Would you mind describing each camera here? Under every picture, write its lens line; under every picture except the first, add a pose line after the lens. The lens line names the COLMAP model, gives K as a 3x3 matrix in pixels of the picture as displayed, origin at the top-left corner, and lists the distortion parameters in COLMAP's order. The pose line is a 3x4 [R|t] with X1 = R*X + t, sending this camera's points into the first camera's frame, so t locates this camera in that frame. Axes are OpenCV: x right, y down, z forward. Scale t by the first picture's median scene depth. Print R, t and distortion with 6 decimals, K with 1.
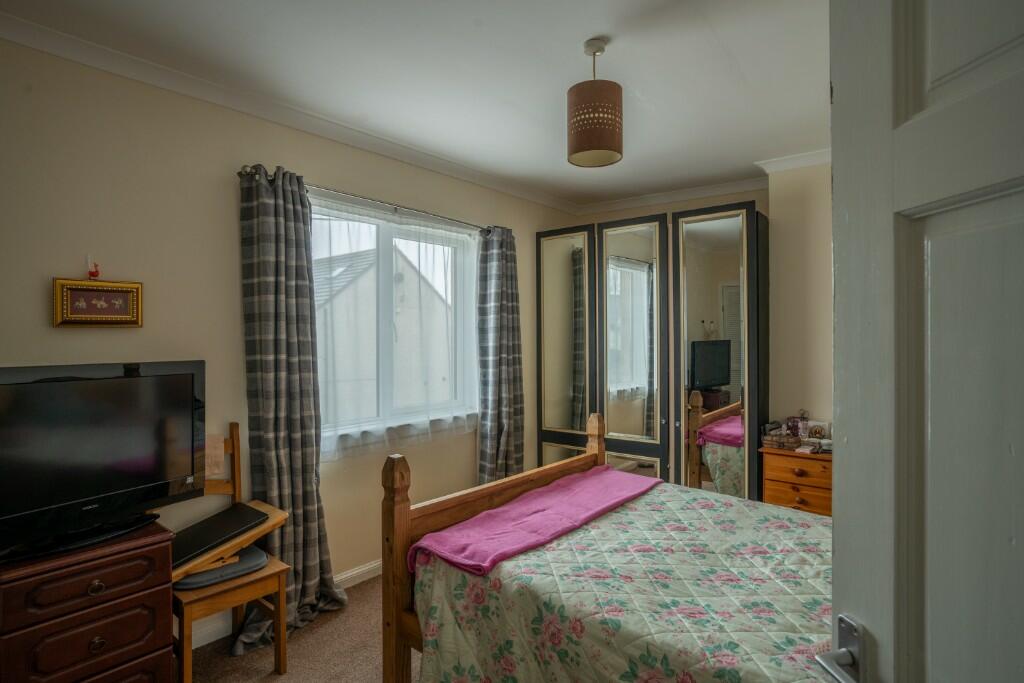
lens RADIAL K [[570.6, 0, 503.8], [0, 570.6, 348.4], [0, 0, 1]] dist [-0.048595, 0.035647]
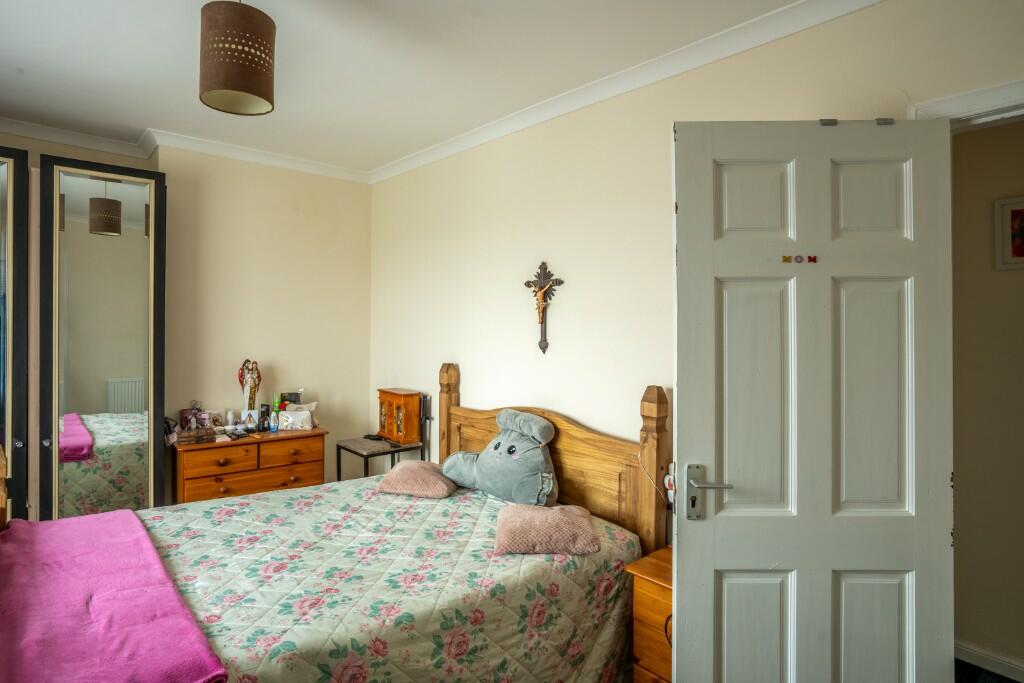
lens RADIAL K [[568.2, 0, 512.6], [0, 568.2, 329.2], [0, 0, 1]] dist [-0.004837, -0.000691]
pose [[0.114199, 0.005055, 0.993445, -0.557237], [0.003437, 0.999979, -0.005483, -0.011851], [-0.993452, 0.004041, 0.114179, 0.495428]]
